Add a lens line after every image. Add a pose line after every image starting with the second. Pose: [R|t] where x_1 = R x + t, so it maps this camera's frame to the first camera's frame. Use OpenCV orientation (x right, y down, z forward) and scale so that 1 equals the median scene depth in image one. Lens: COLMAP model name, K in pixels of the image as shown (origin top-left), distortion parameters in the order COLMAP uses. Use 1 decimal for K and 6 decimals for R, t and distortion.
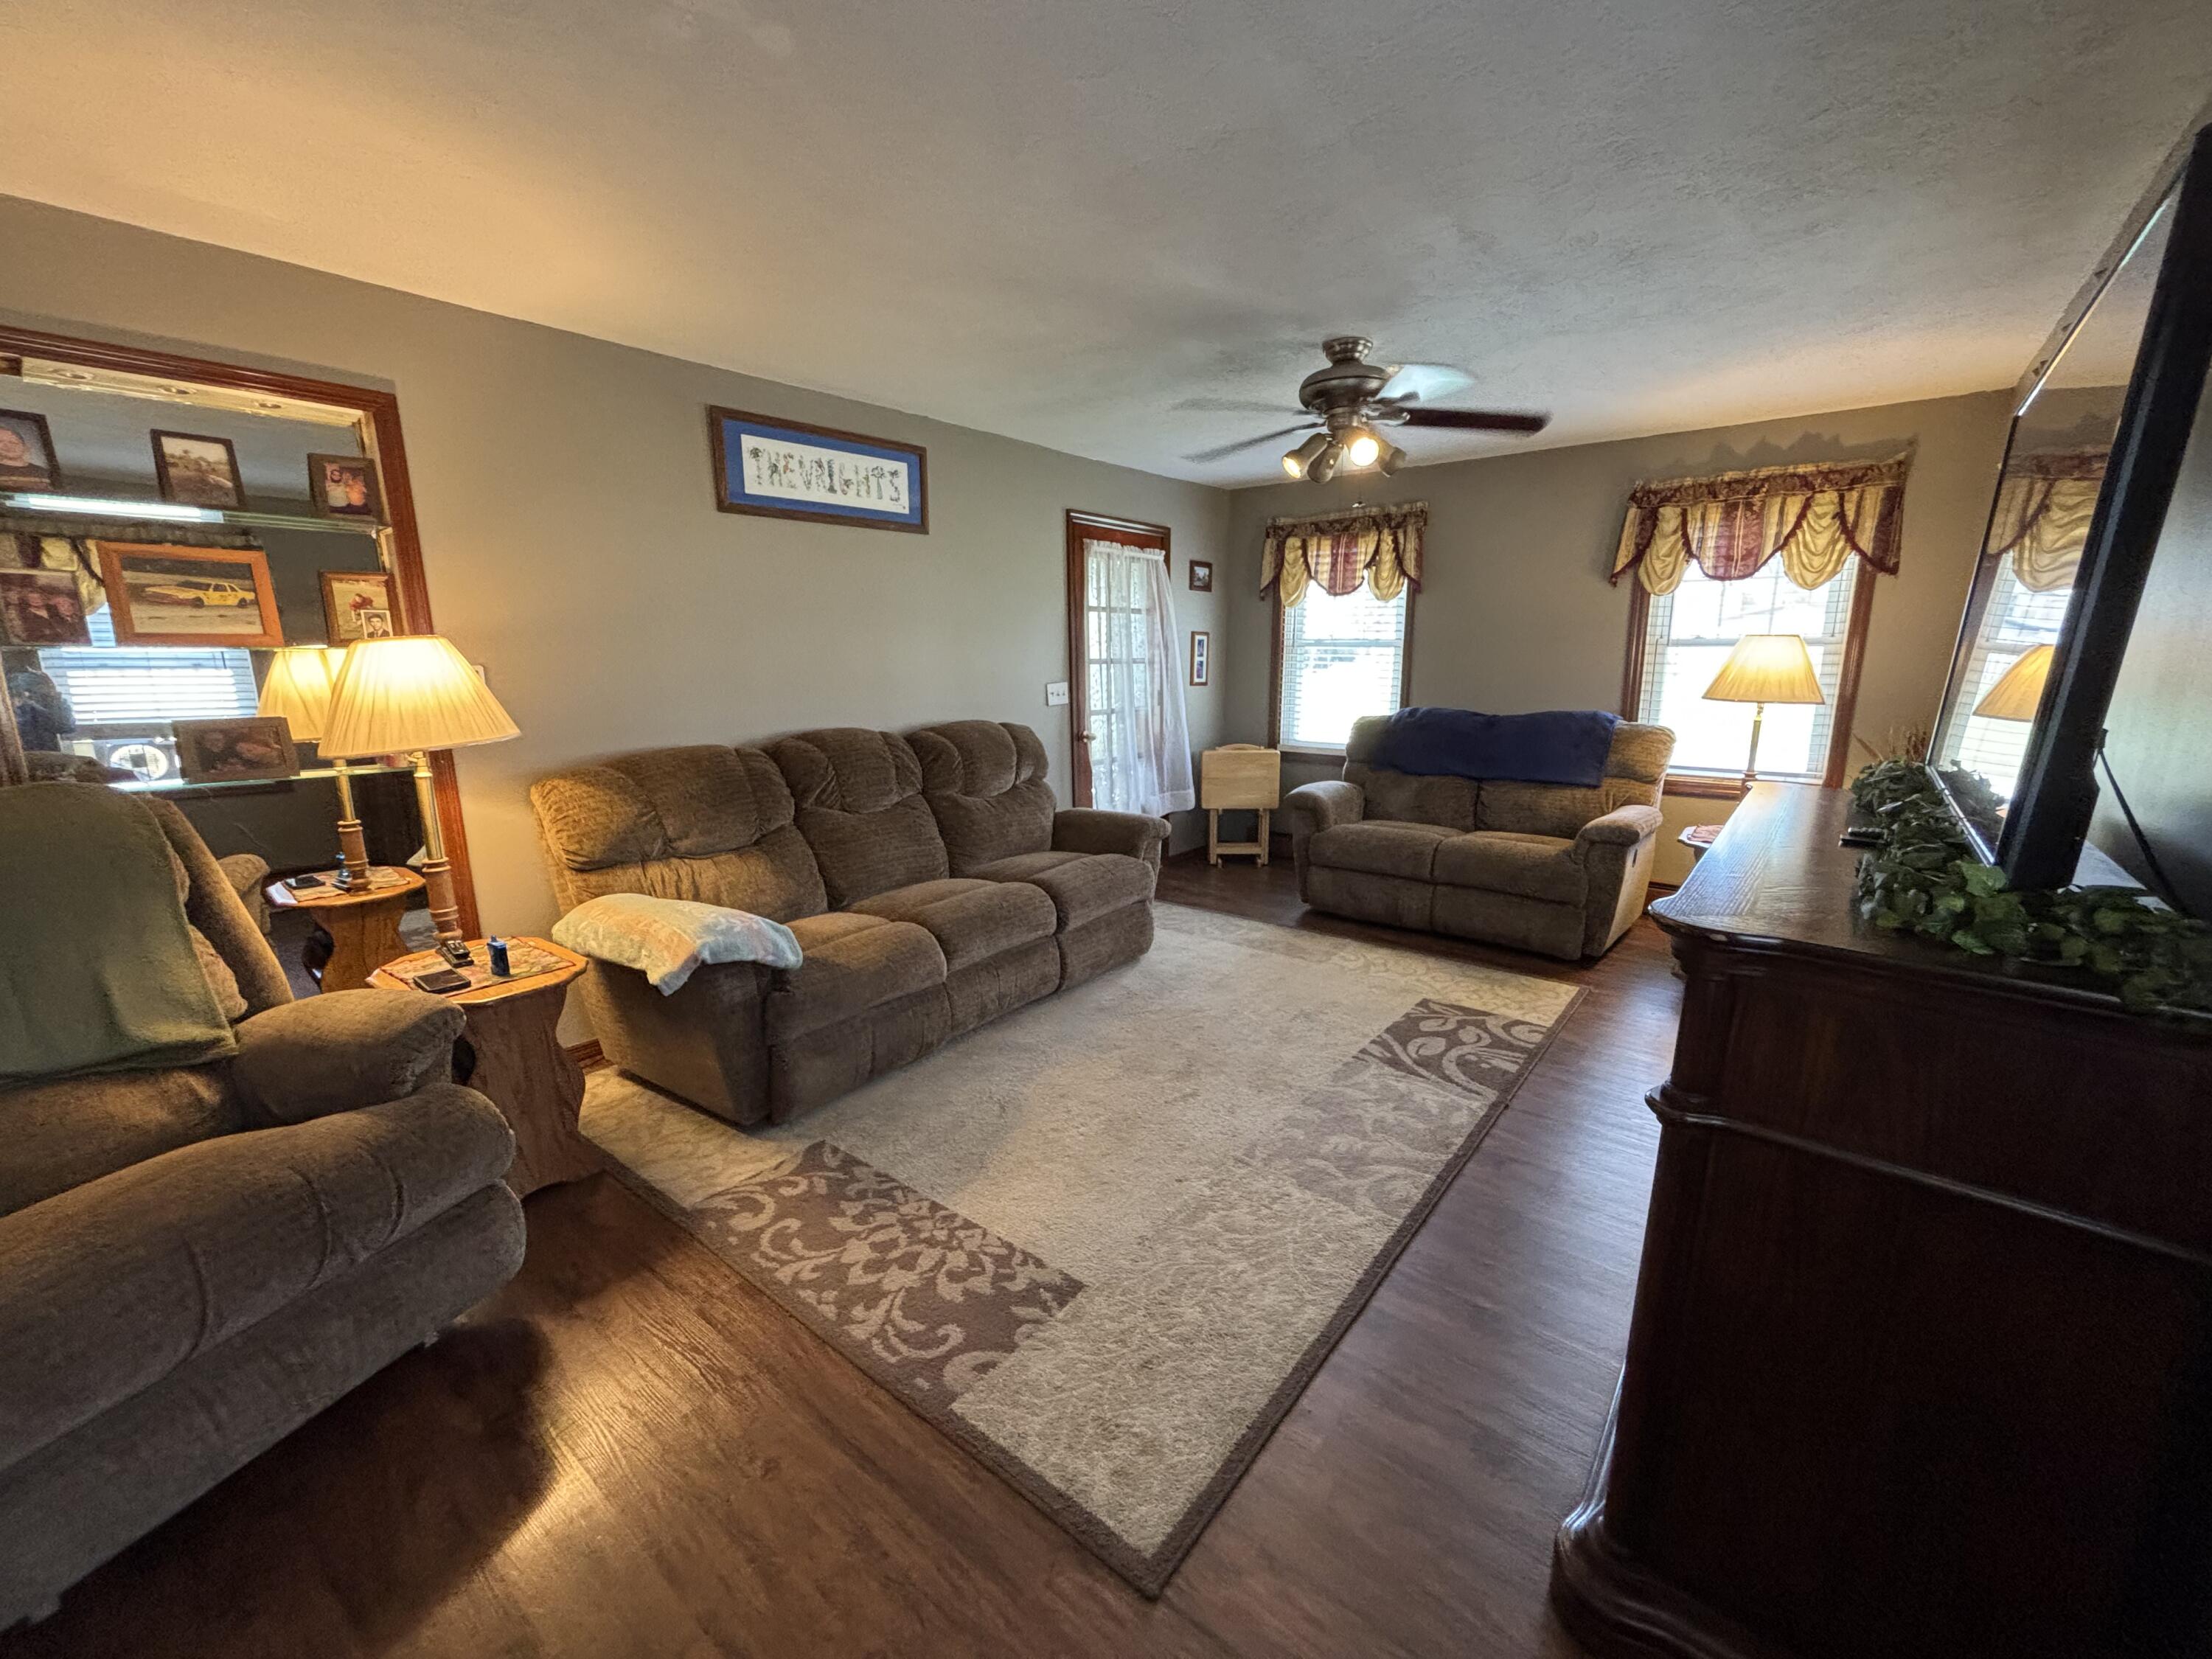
lens RADIAL K [[888.6, 0, 1134.6], [0, 888.6, 814.0], [0, 0, 1]] dist [0.019486, -0.000108]
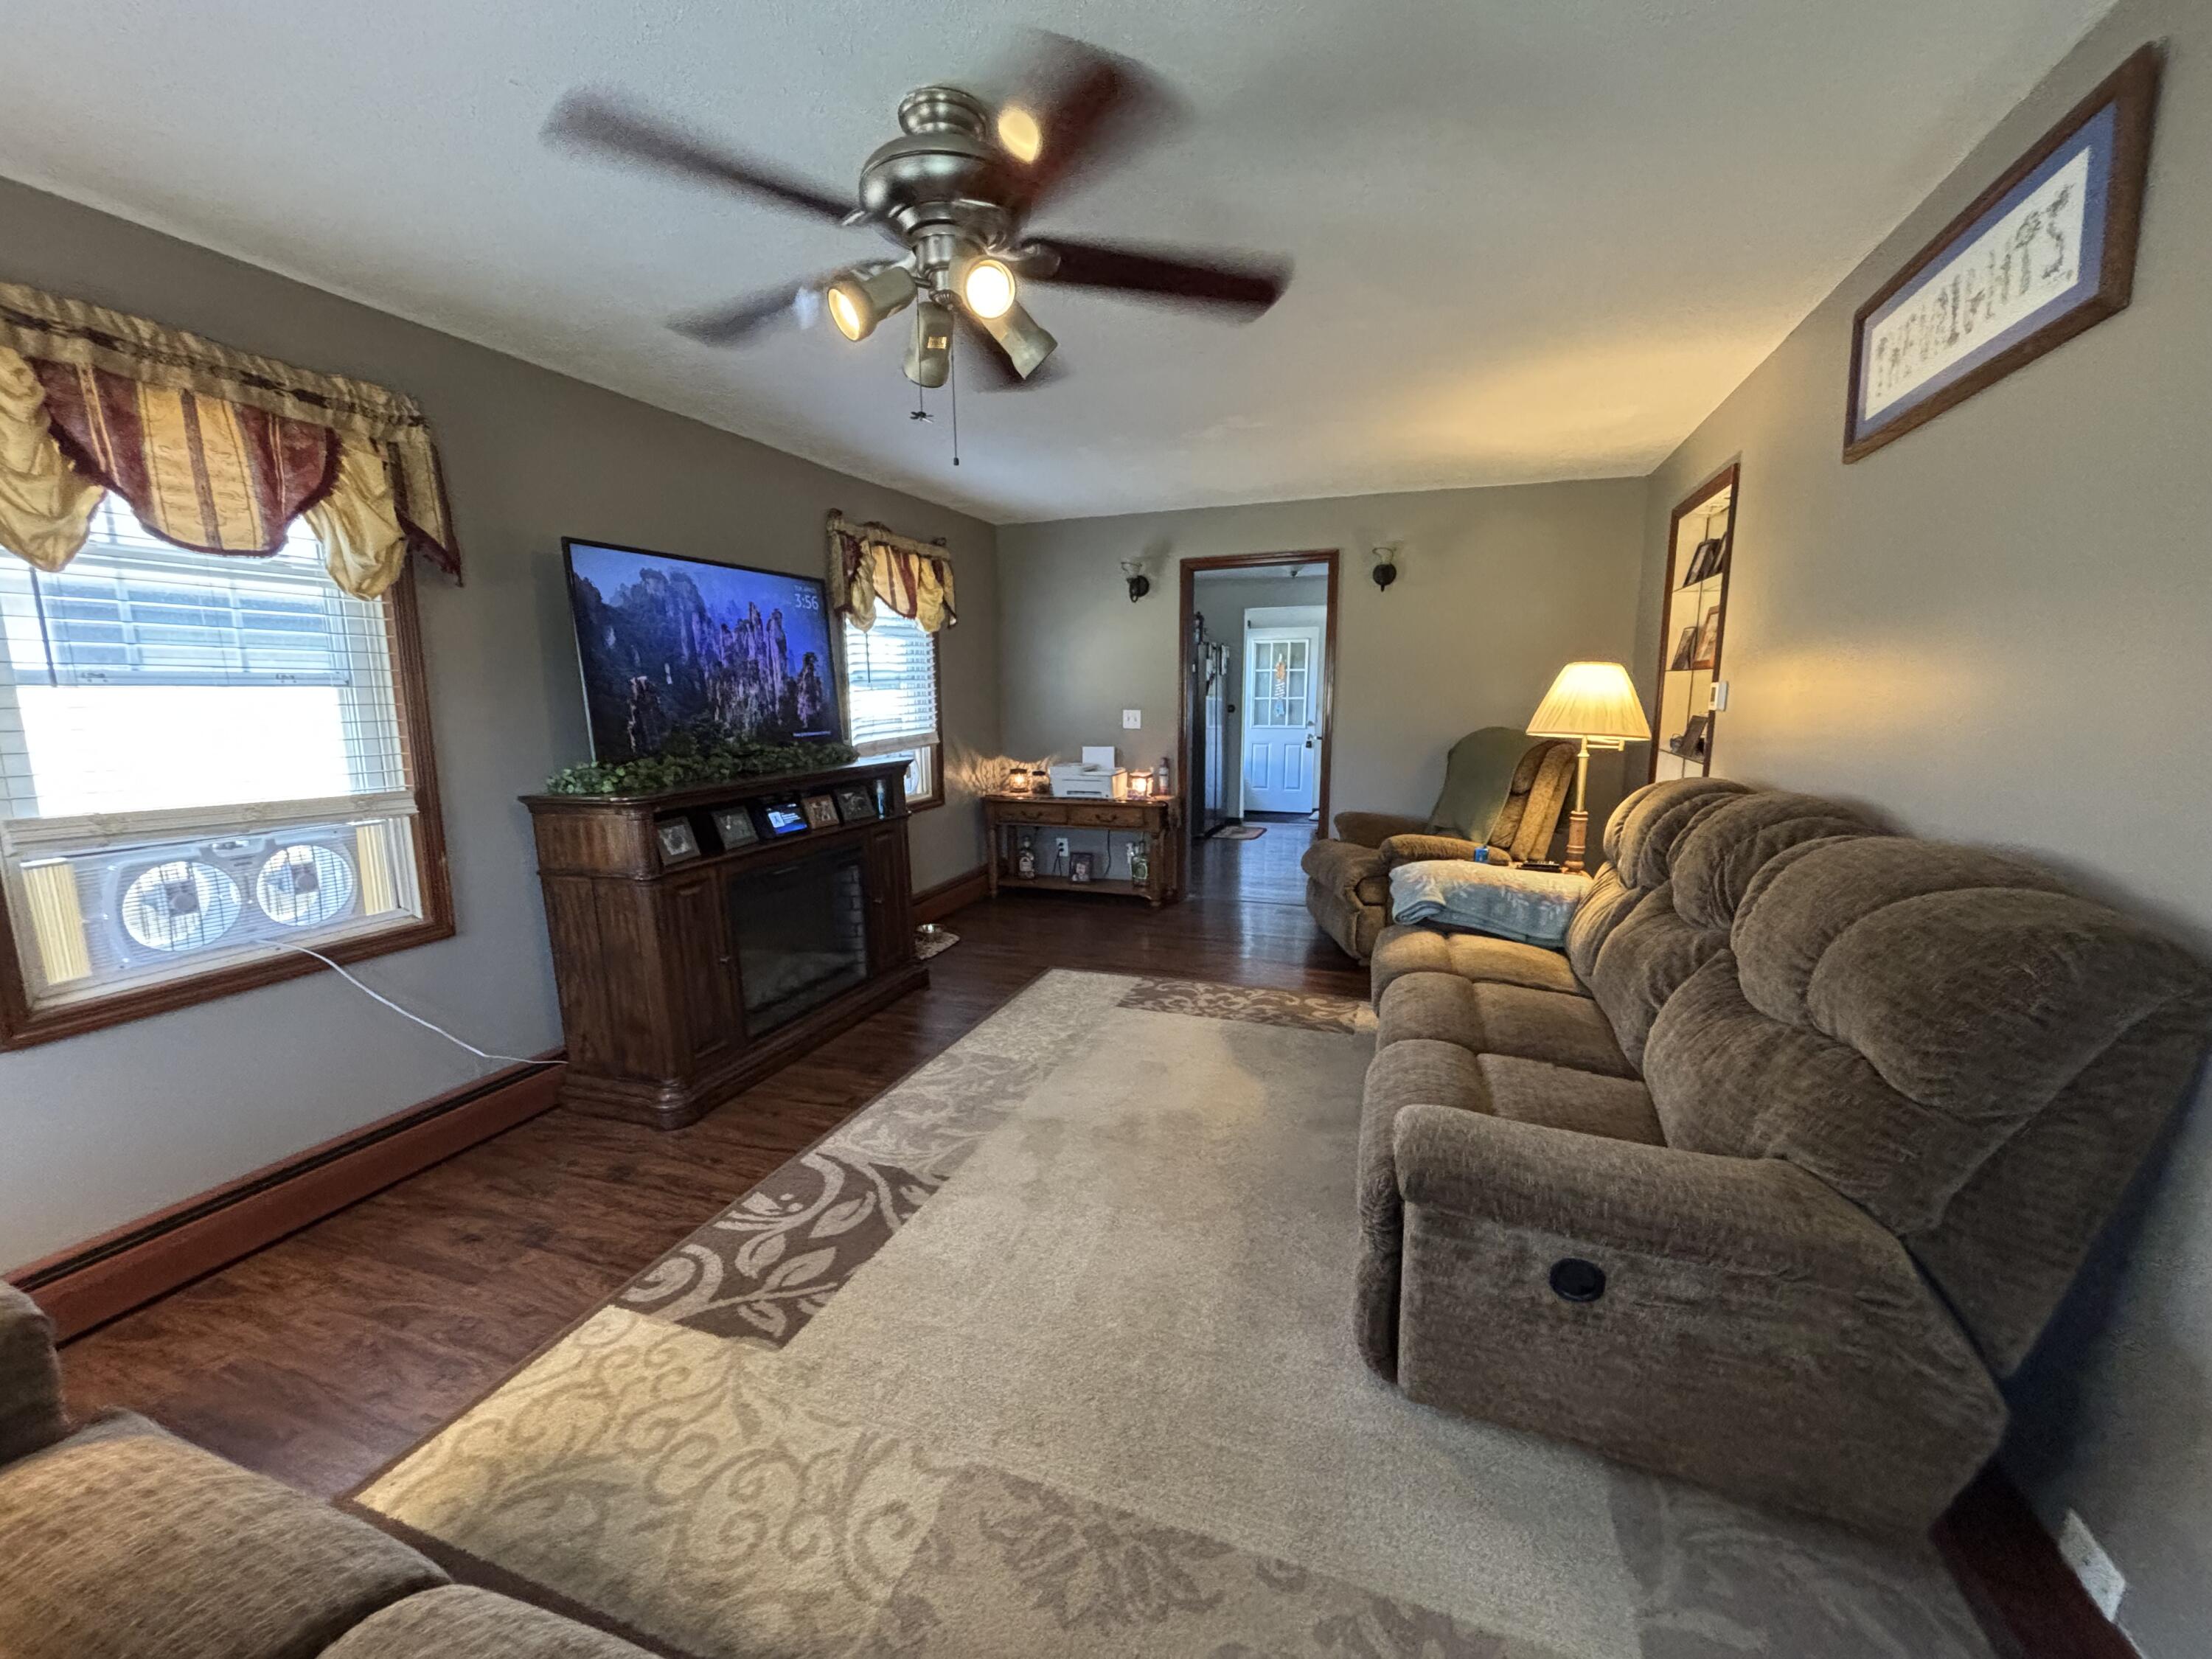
lens RADIAL K [[901.0, 0, 1101.2], [0, 901.0, 825.2], [0, 0, 1]] dist [0.009479, 0.000194]
pose [[-0.955957, 0.058579, -0.287603, 0.288583], [-0.036820, 0.948206, 0.315516, -0.260611], [0.291189, 0.312209, -0.904287, 1.472544]]
